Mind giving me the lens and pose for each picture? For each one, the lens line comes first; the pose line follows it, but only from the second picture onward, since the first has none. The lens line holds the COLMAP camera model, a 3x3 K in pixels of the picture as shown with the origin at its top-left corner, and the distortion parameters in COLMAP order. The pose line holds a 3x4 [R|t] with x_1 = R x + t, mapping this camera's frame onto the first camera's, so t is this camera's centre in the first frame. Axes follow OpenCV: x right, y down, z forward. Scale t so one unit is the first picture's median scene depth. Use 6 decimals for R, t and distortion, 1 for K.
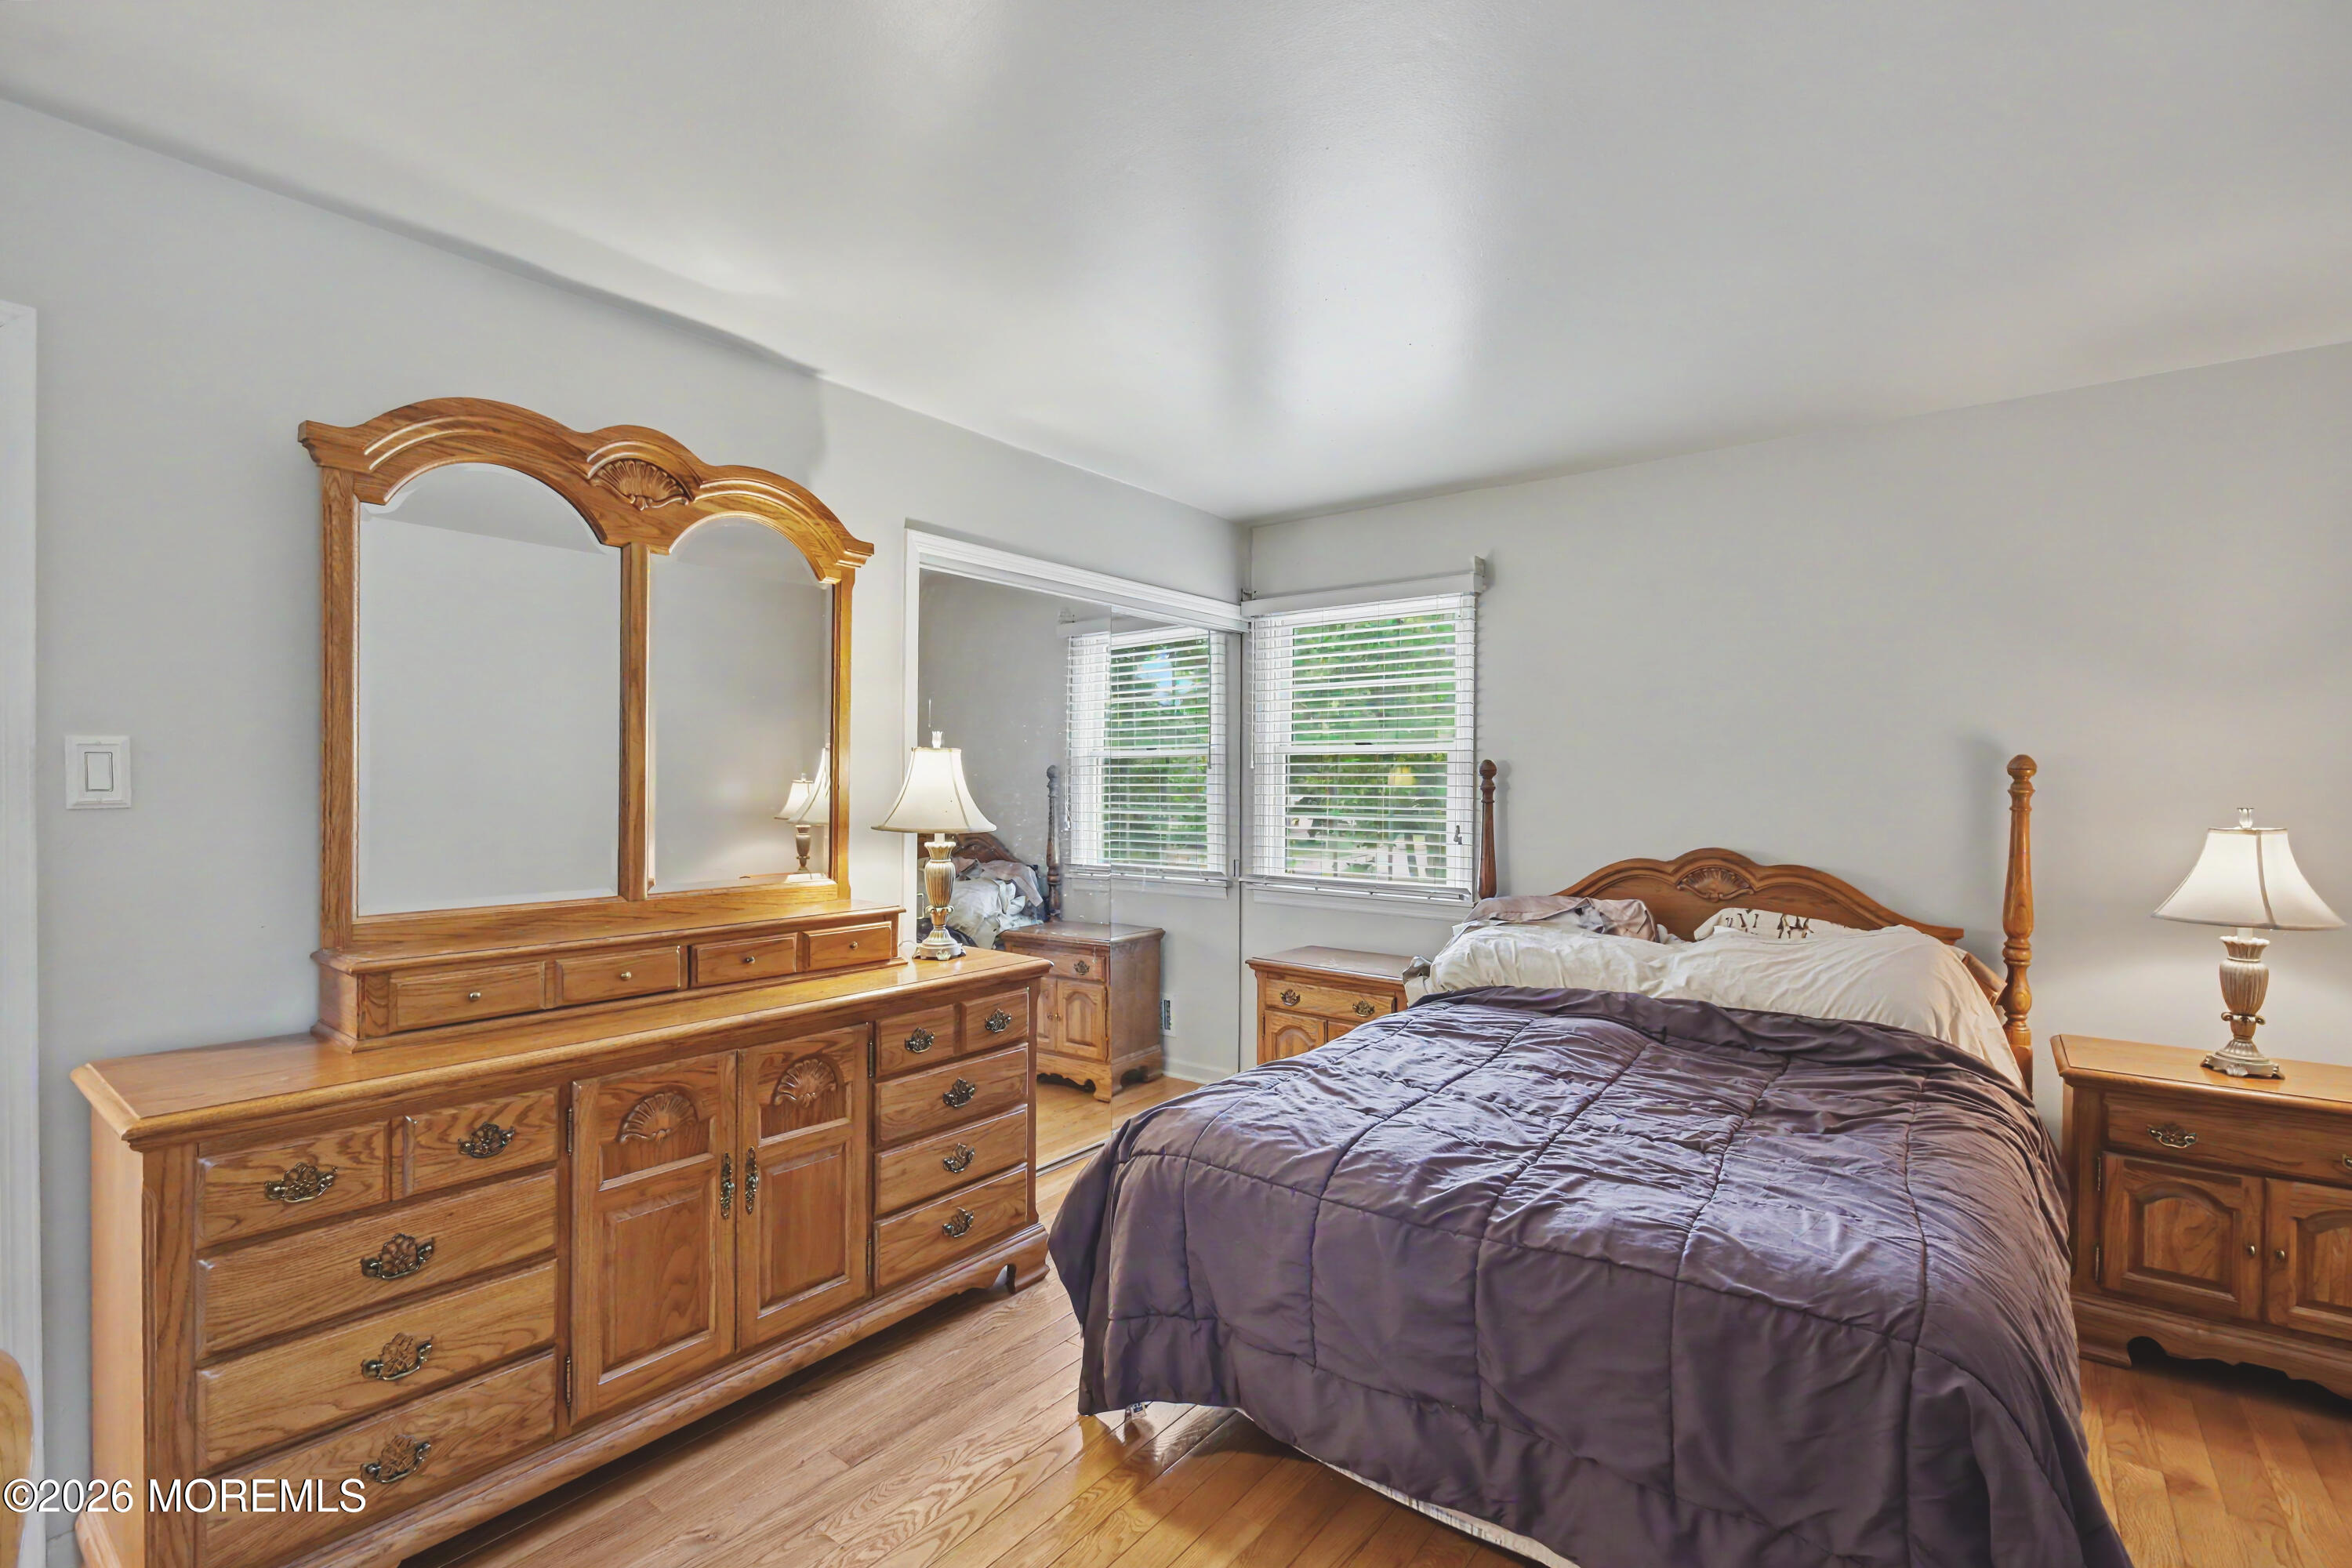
lens RADIAL K [[1078.6, 0, 1169.5], [0, 1078.6, 783.4], [0, 0, 1]] dist [-0.000611, -0.000311]
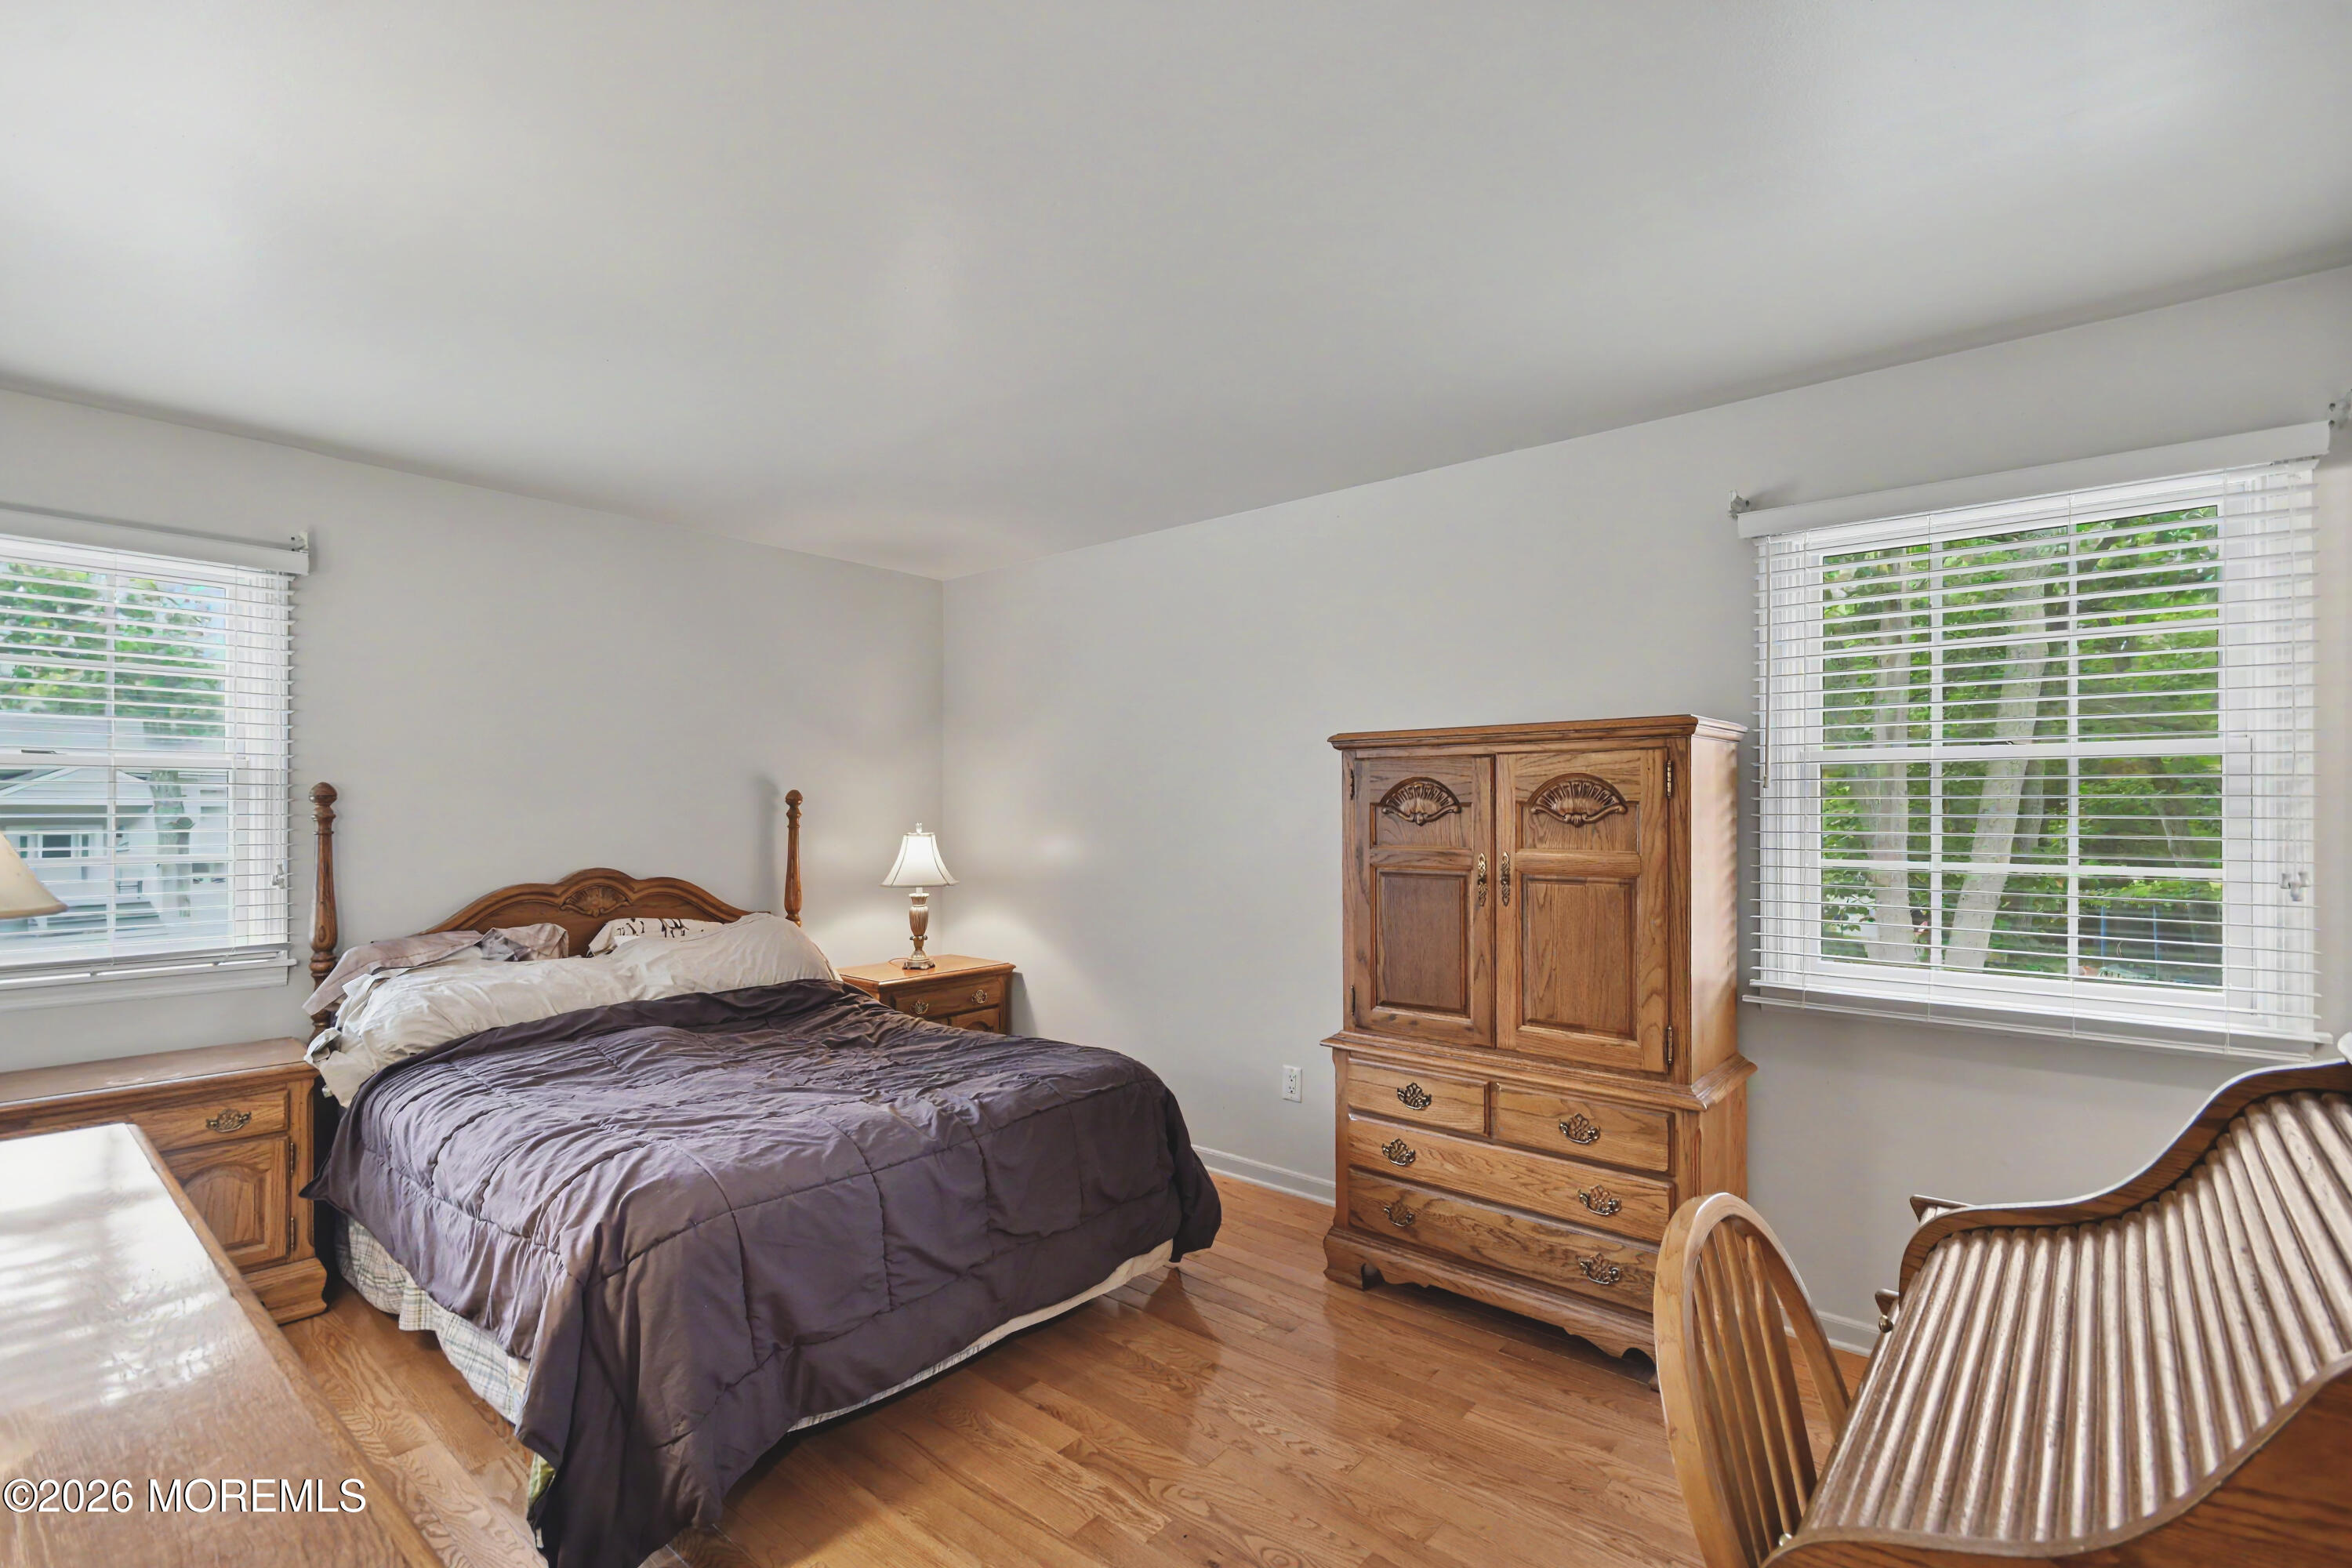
lens RADIAL K [[1078.6, 0, 1174.3], [0, 1078.6, 797.0], [0, 0, 1]] dist [-0.000611, -0.000311]
pose [[0.026506, 0.005798, 0.999632, -0.631379], [0.000060, 0.999983, -0.005801, -0.007513], [-0.999649, 0.000213, 0.026505, 0.400902]]
